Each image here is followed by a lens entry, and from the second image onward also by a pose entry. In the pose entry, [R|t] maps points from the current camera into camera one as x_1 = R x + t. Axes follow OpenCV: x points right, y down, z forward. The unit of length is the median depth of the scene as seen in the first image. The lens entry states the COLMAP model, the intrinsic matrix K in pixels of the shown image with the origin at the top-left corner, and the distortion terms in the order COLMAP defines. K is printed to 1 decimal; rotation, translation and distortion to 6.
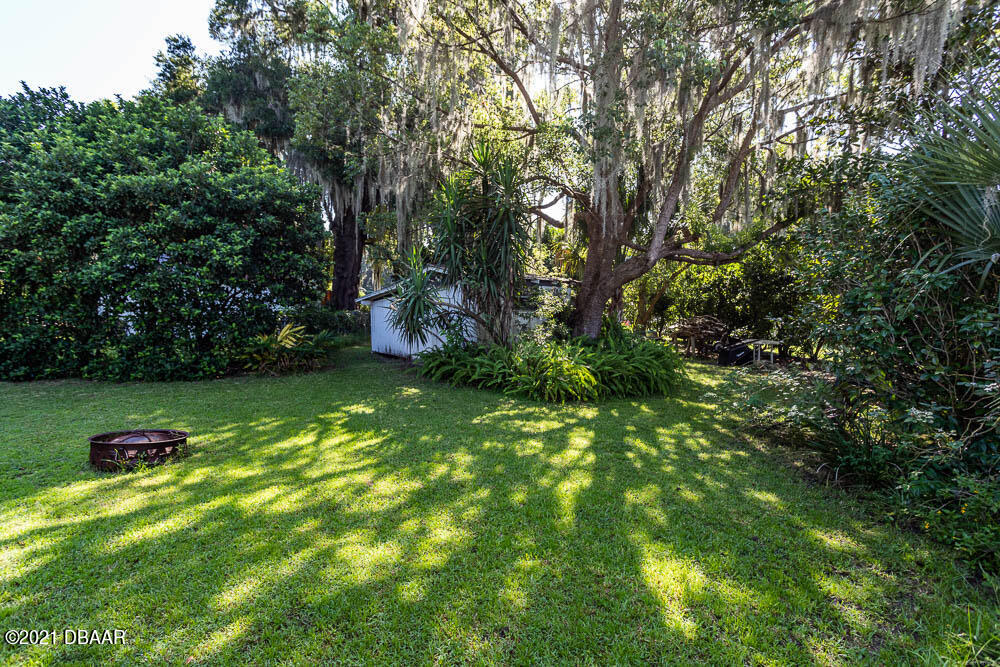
lens RADIAL K [[471.8, 0, 500.2], [0, 471.8, 326.7], [0, 0, 1]] dist [0.003265, 0.000383]
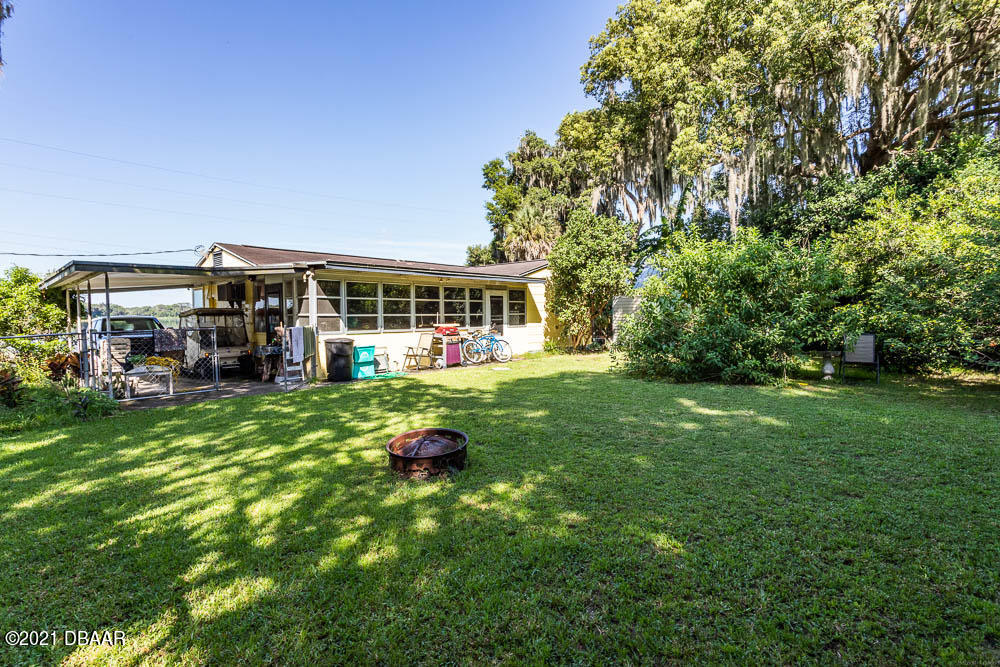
lens RADIAL K [[471.8, 0, 496.9], [0, 471.8, 334.6], [0, 0, 1]] dist [0.003265, 0.000383]
pose [[-0.972682, 0.003402, -0.232116, -0.702019], [-0.009713, 0.998421, 0.055334, -0.055366], [0.231938, 0.056077, -0.971113, 2.071292]]
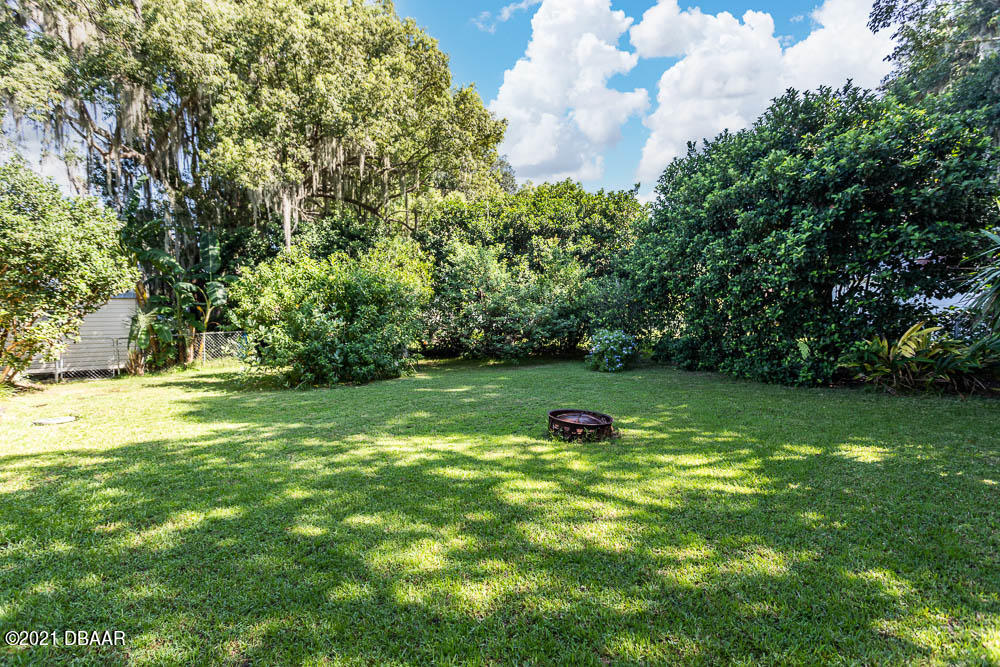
lens RADIAL K [[471.8, 0, 500.2], [0, 471.8, 333.1], [0, 0, 1]] dist [0.003265, 0.000383]
pose [[0.112496, 0.003855, -0.993645, 0.467805], [0.003633, 0.999984, 0.004291, 0.006868], [0.993646, -0.004093, 0.112480, 0.680285]]
